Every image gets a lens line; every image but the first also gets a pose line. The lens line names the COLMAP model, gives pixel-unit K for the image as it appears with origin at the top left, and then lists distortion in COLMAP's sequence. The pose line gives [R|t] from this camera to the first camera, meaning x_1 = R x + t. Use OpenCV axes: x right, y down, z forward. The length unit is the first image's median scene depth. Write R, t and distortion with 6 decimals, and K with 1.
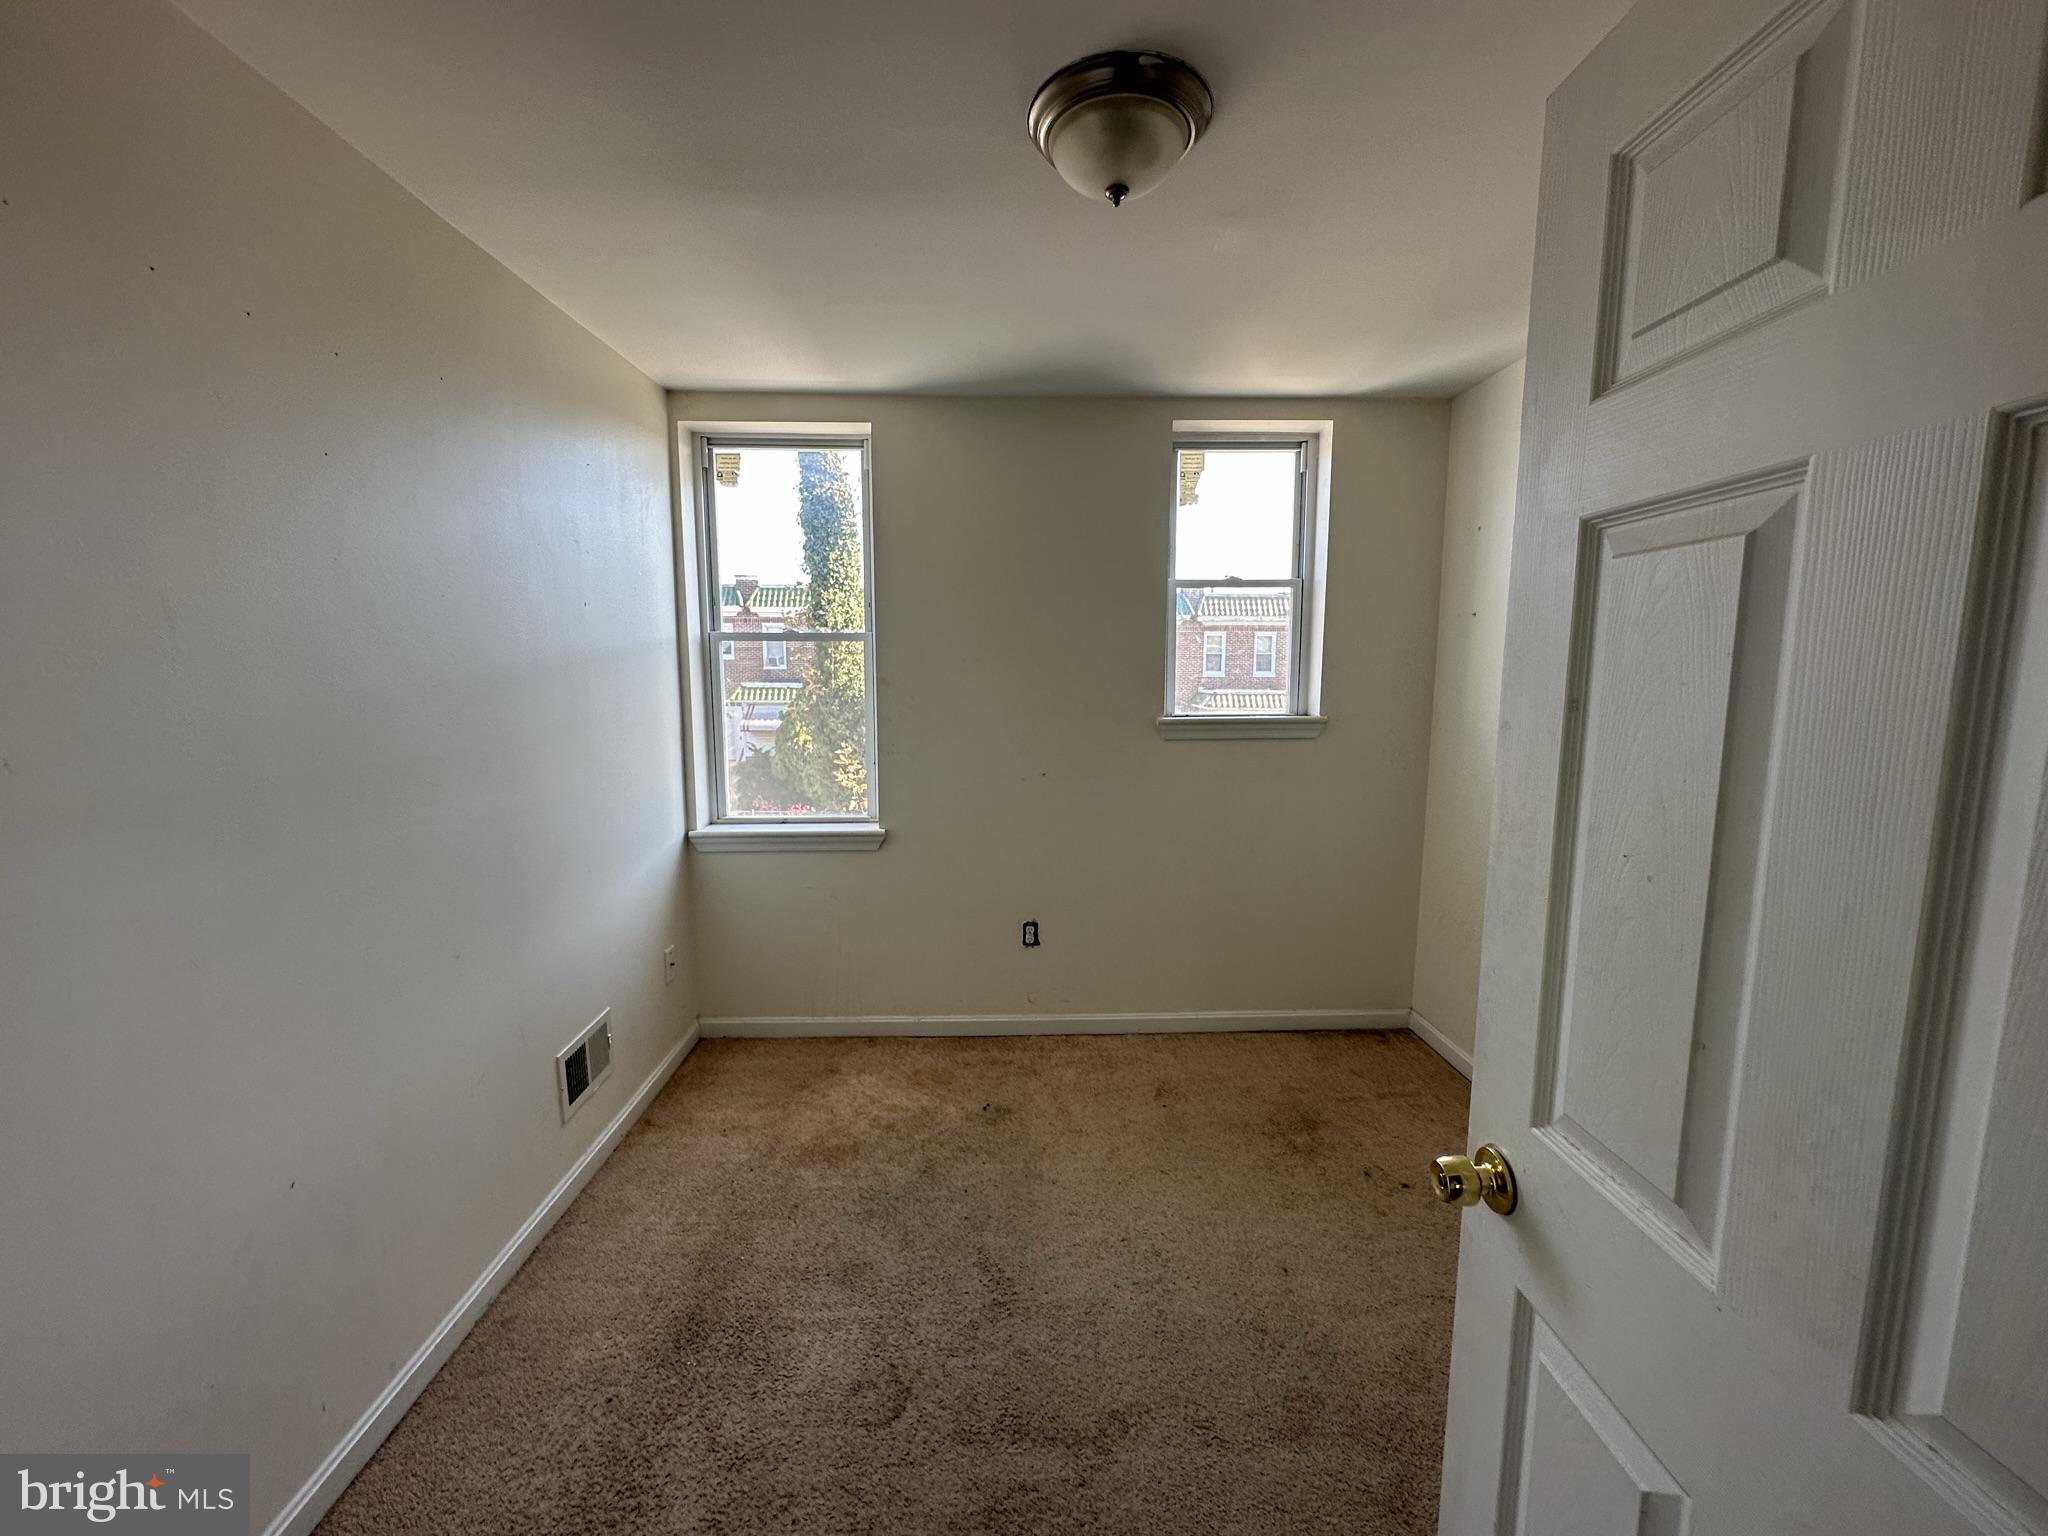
lens RADIAL K [[830.2, 0, 1022.4], [0, 830.2, 774.2], [0, 0, 1]] dist [-0.003646, -0.000200]
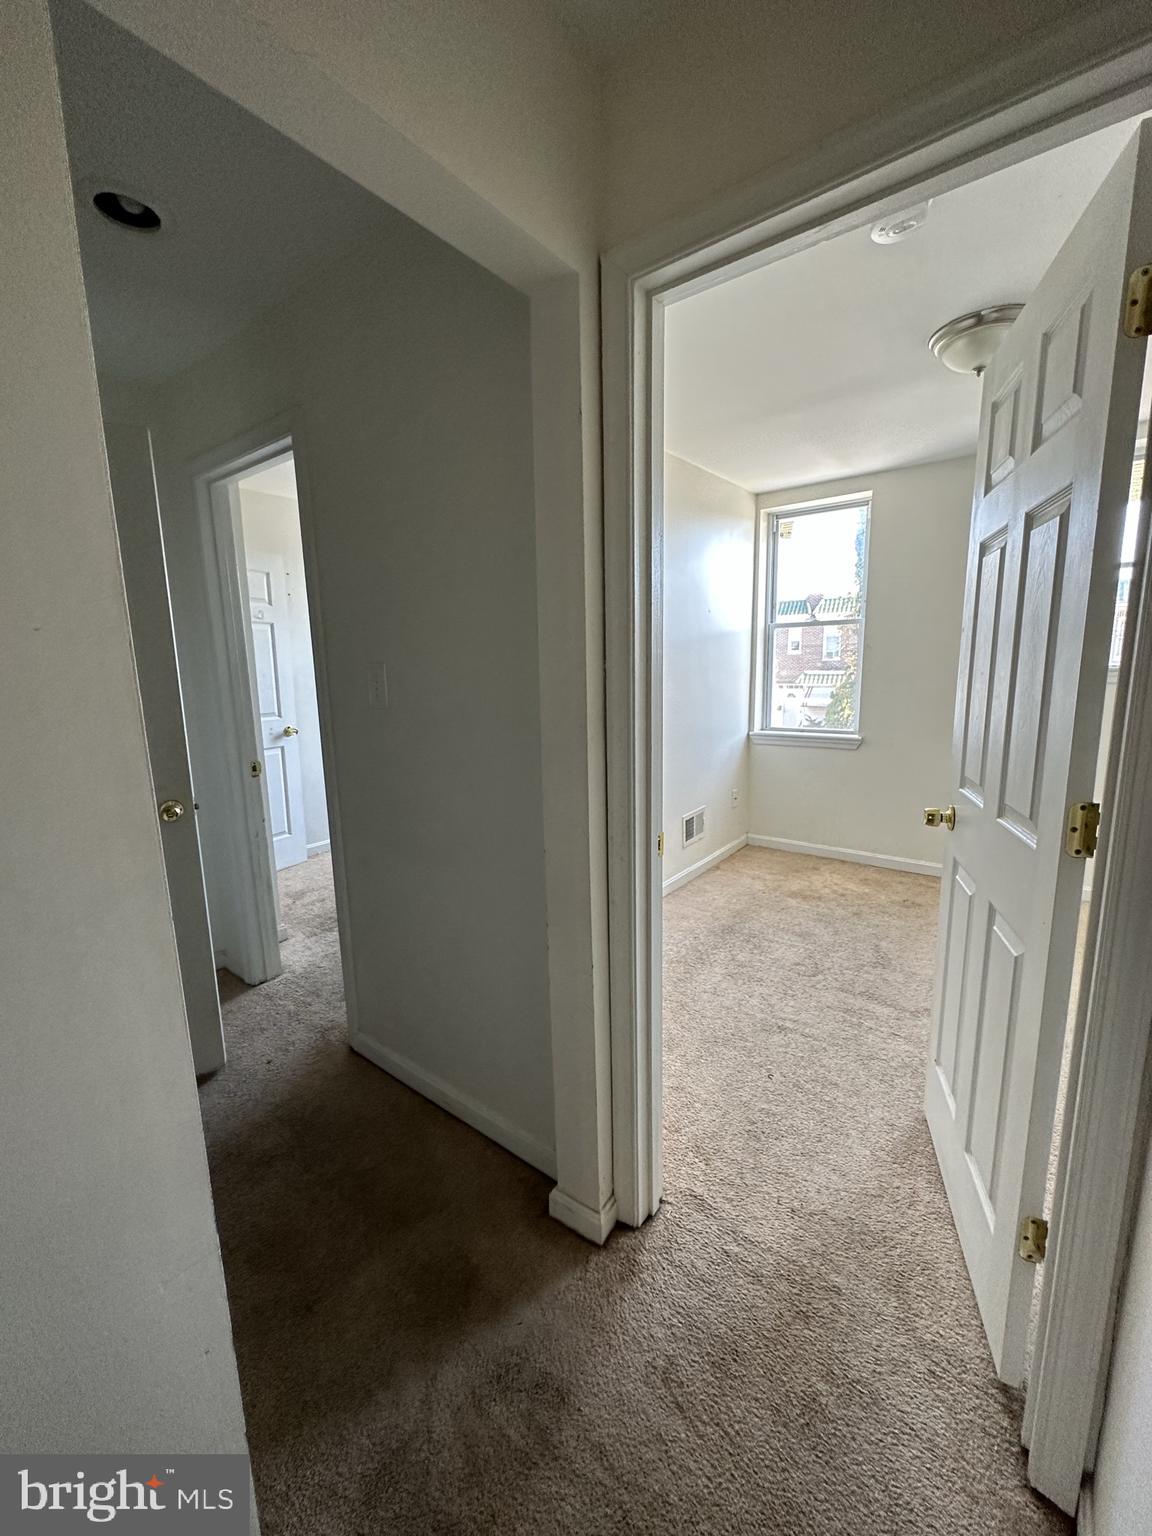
lens RADIAL K [[622.6, 0, 574.8], [0, 622.6, 769.7], [0, 0, 1]] dist [-0.003646, -0.000200]
pose [[0.778191, 0.087173, -0.621948, 0.184951], [-0.060885, 0.996127, 0.063438, 0.096263], [0.625069, -0.011499, 0.780485, -0.370016]]
